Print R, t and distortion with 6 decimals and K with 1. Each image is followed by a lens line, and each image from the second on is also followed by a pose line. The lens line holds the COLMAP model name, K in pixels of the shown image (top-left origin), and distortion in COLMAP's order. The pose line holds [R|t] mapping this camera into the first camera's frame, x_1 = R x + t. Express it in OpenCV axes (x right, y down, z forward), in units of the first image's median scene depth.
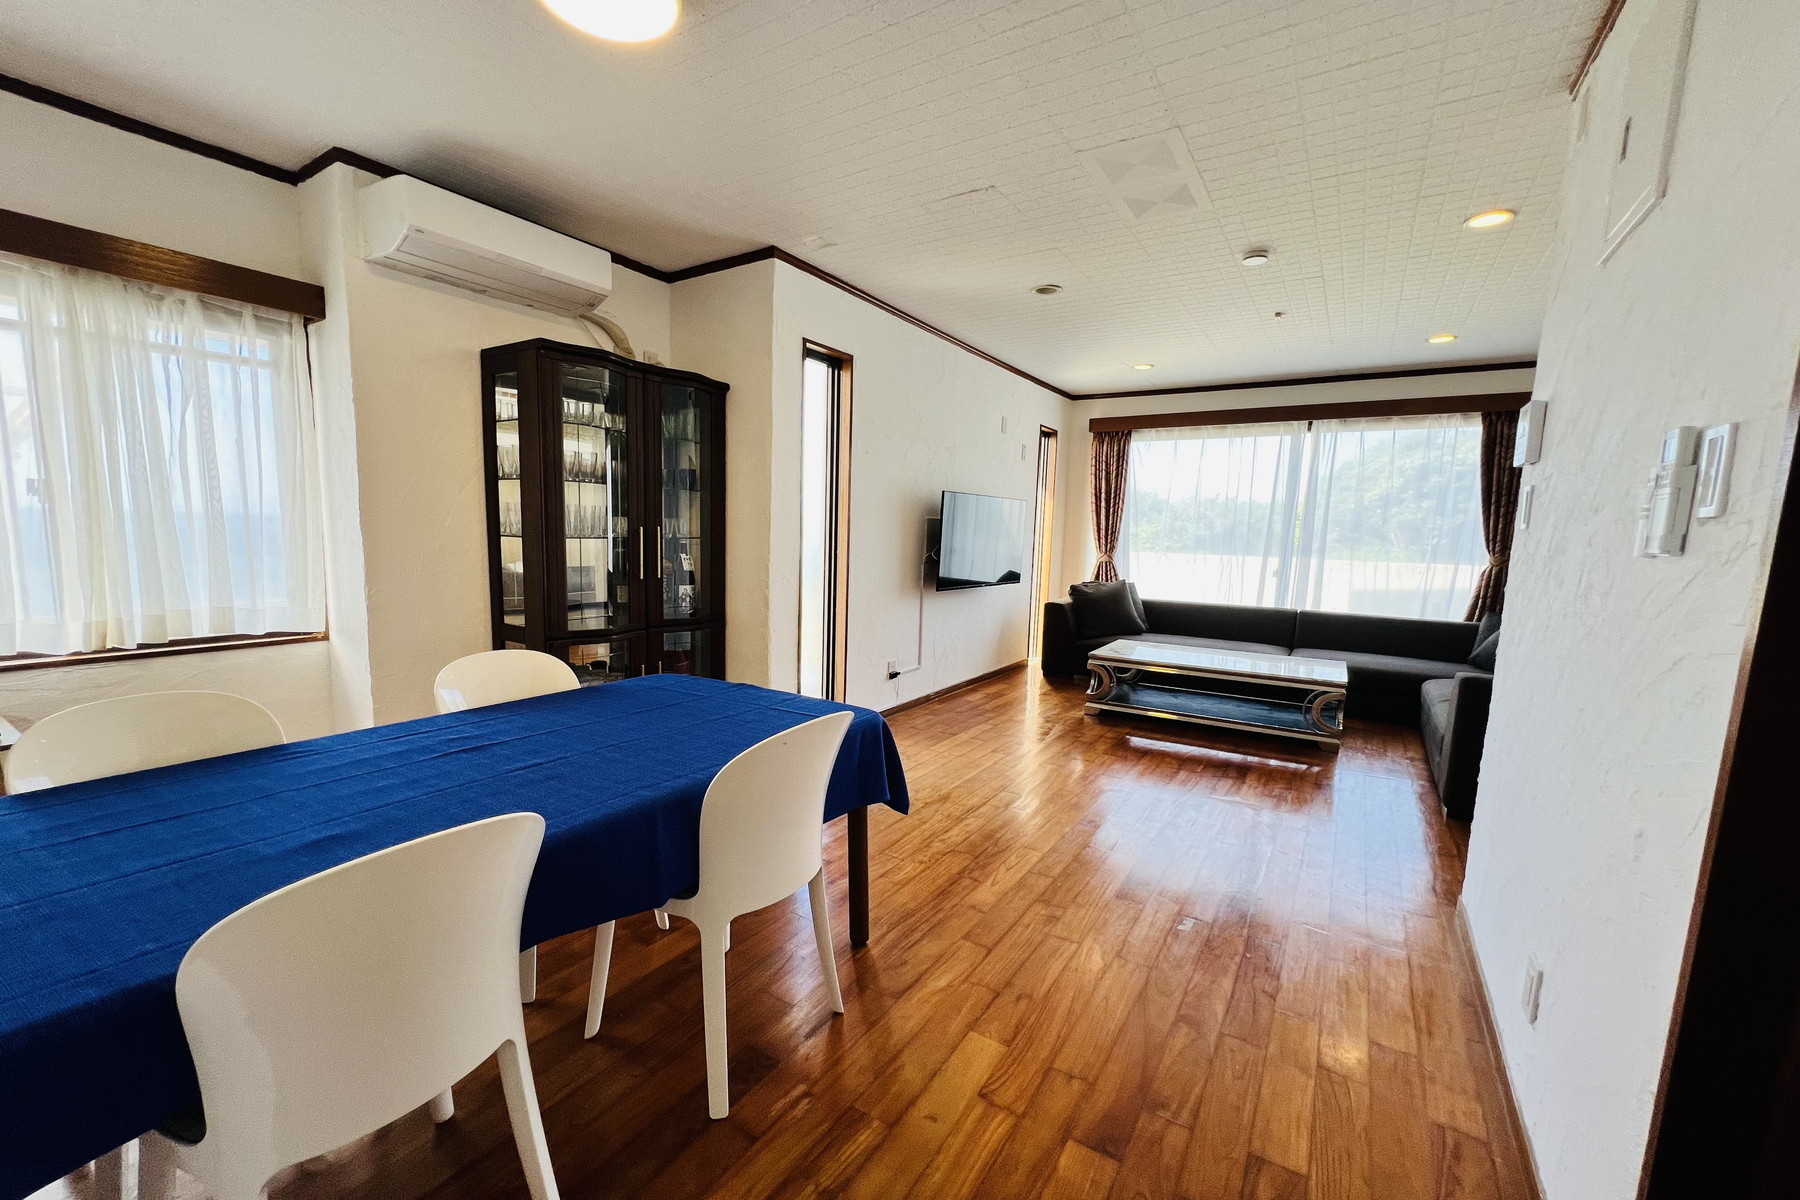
lens RADIAL K [[725.4, 0, 902.8], [0, 725.4, 631.6], [0, 0, 1]] dist [-0.001677, -0.000399]
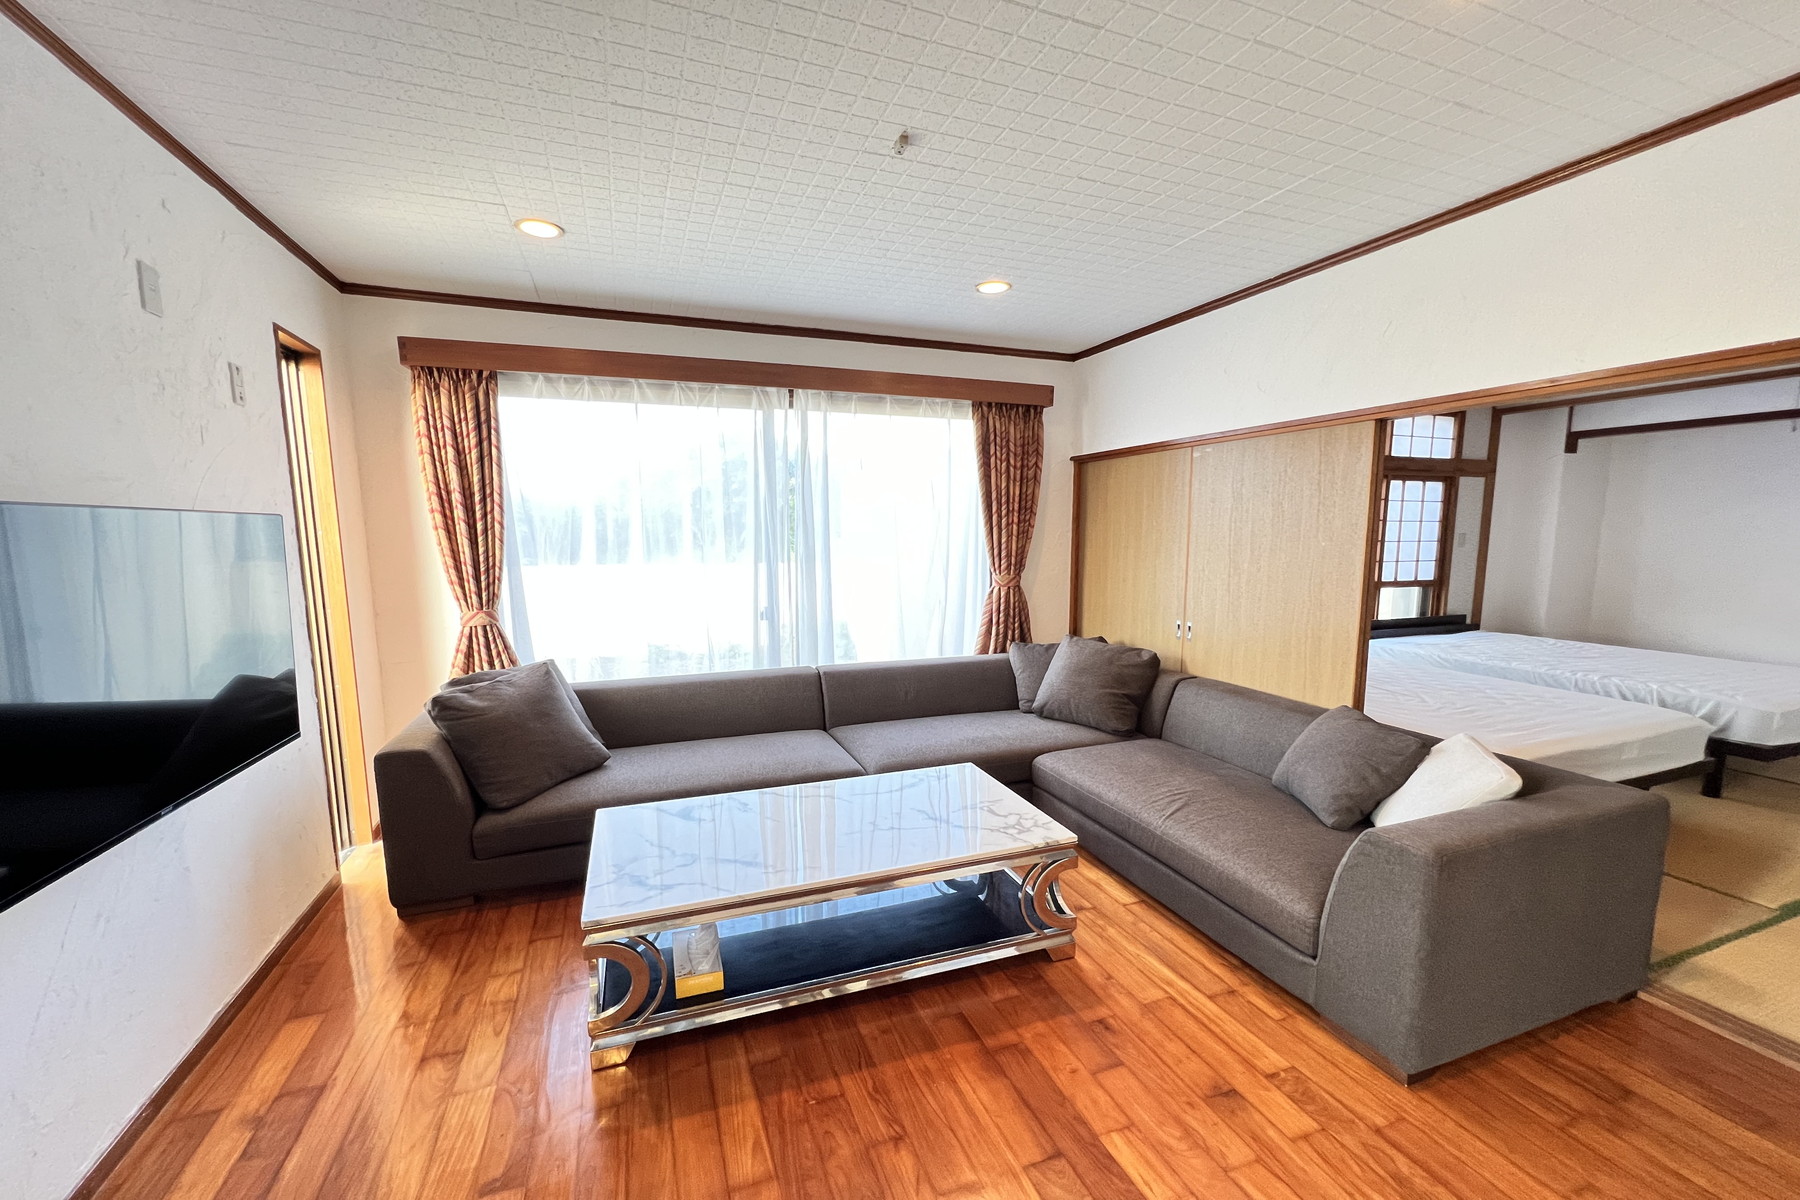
lens RADIAL K [[725.4, 0, 902.8], [0, 725.4, 631.6], [0, 0, 1]] dist [-0.001677, -0.000399]
pose [[0.609620, -0.140422, 0.780157, 0.060770], [0.126975, 0.988775, 0.078752, -0.096989], [-0.782458, 0.051052, 0.620607, 0.458325]]
